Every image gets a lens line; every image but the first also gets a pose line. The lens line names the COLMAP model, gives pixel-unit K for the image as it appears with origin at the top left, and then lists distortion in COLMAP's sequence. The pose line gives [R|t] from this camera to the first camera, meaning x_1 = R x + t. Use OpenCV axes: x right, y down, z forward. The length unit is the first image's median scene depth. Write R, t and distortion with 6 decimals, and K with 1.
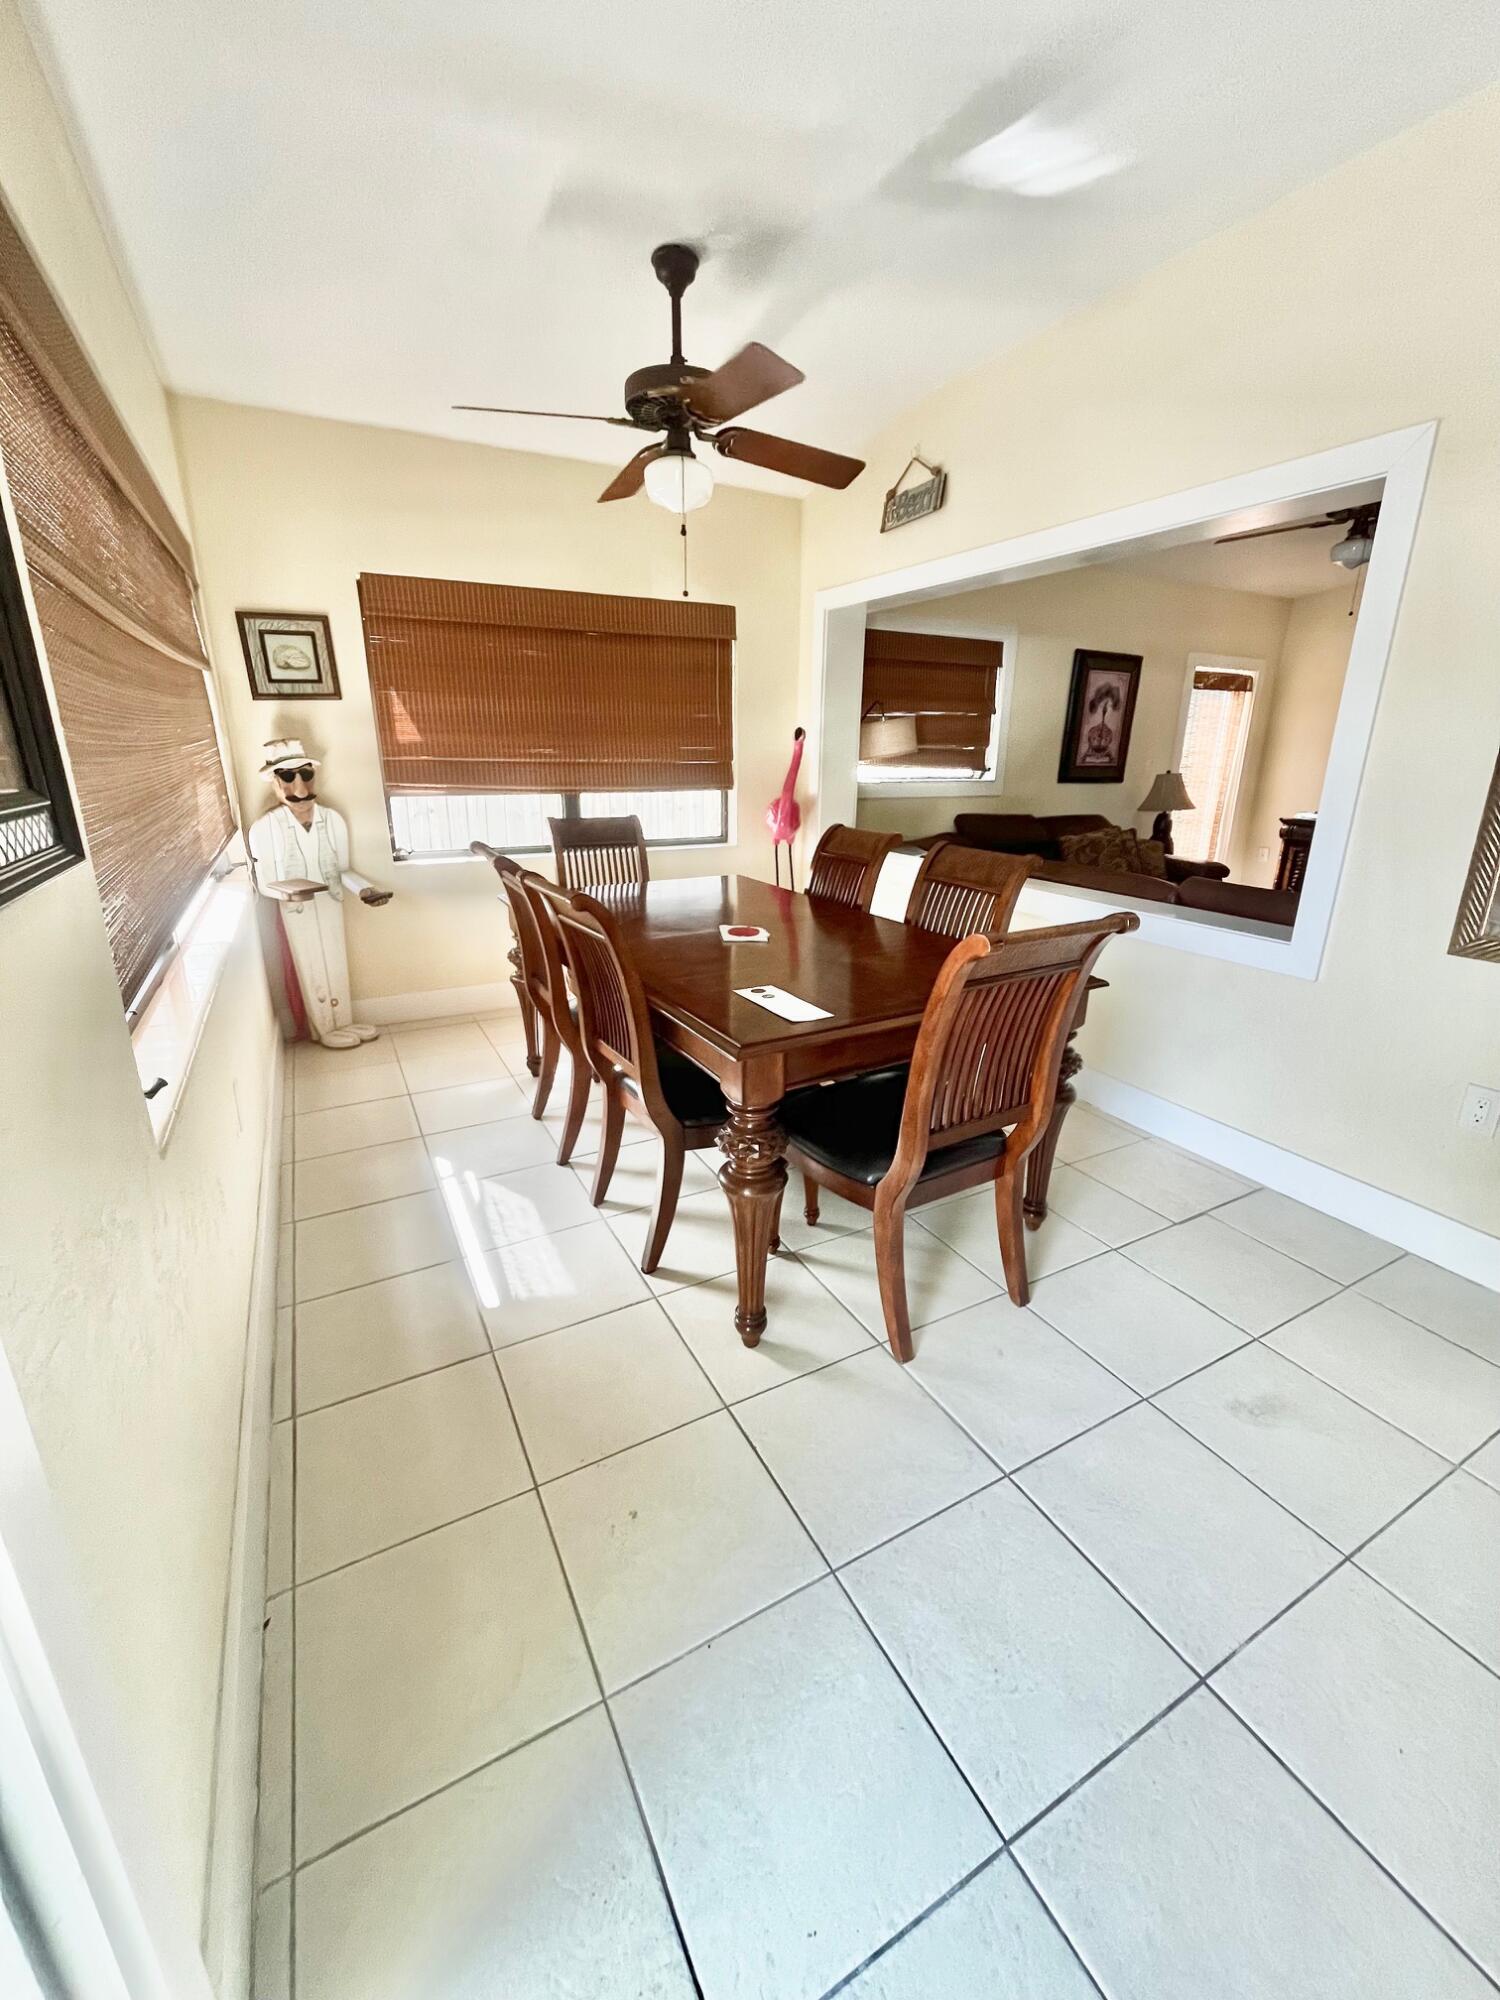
lens RADIAL K [[810.9, 0, 759.9], [0, 810.9, 1005.7], [0, 0, 1]] dist [-0.006381, 0.000090]
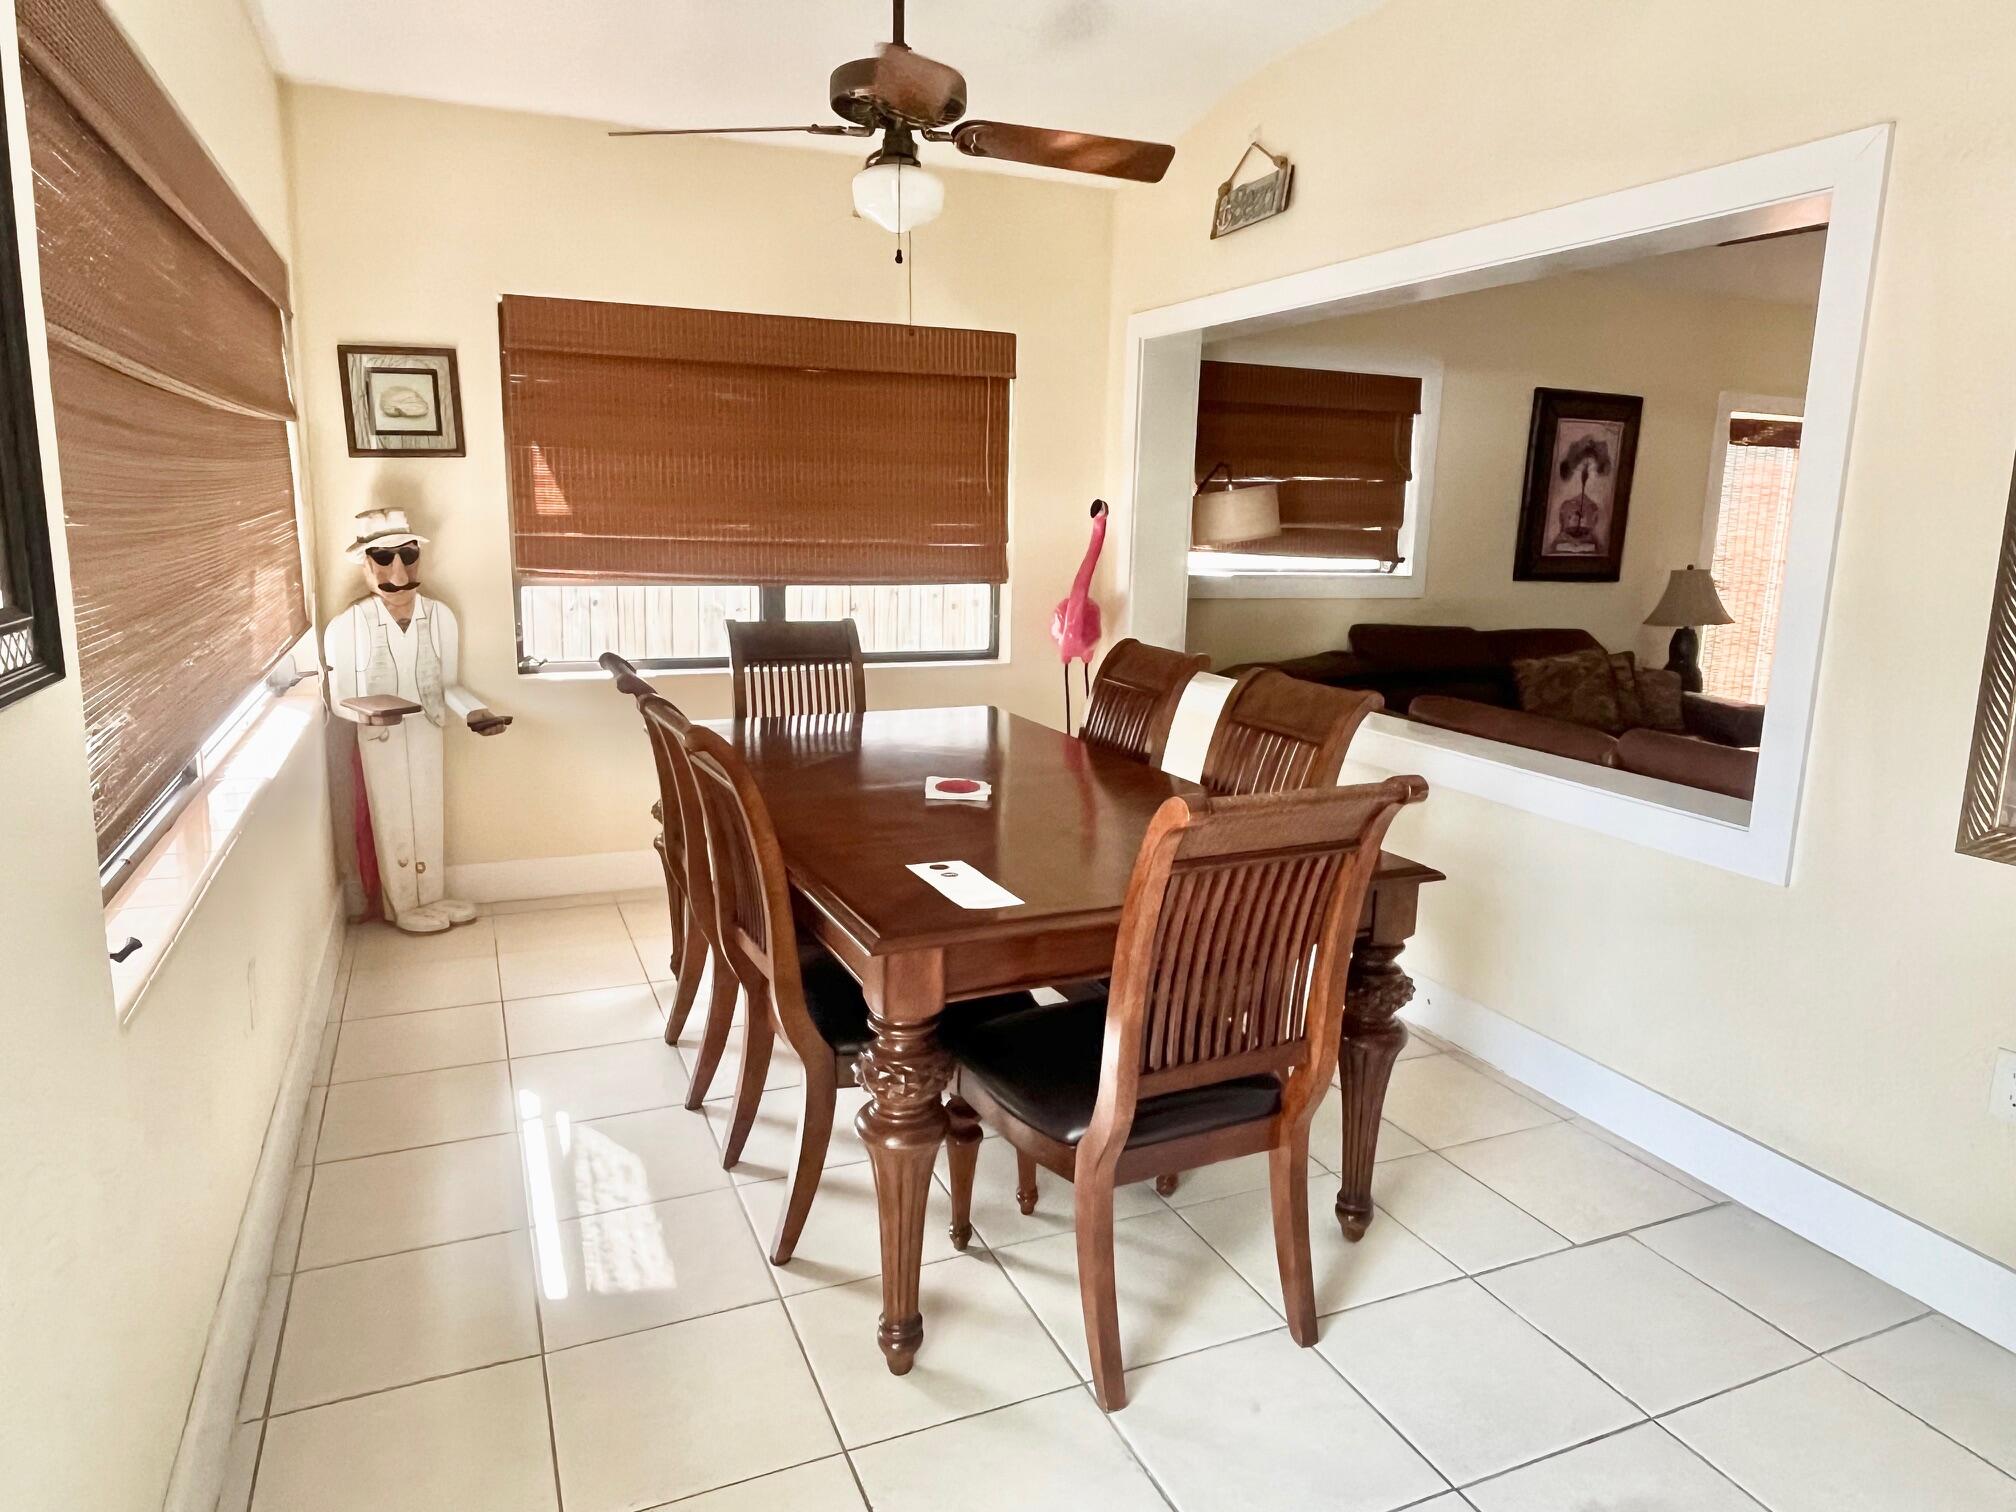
lens RADIAL K [[1271.0, 0, 1008.6], [0, 1271.0, 756.2], [0, 0, 1]] dist [-0.002437, -0.008895]
pose [[0.995948, 0.030808, -0.084485, 0.087742], [-0.040485, 0.992501, -0.115341, 0.006909], [0.080298, 0.118294, 0.989727, -0.079715]]
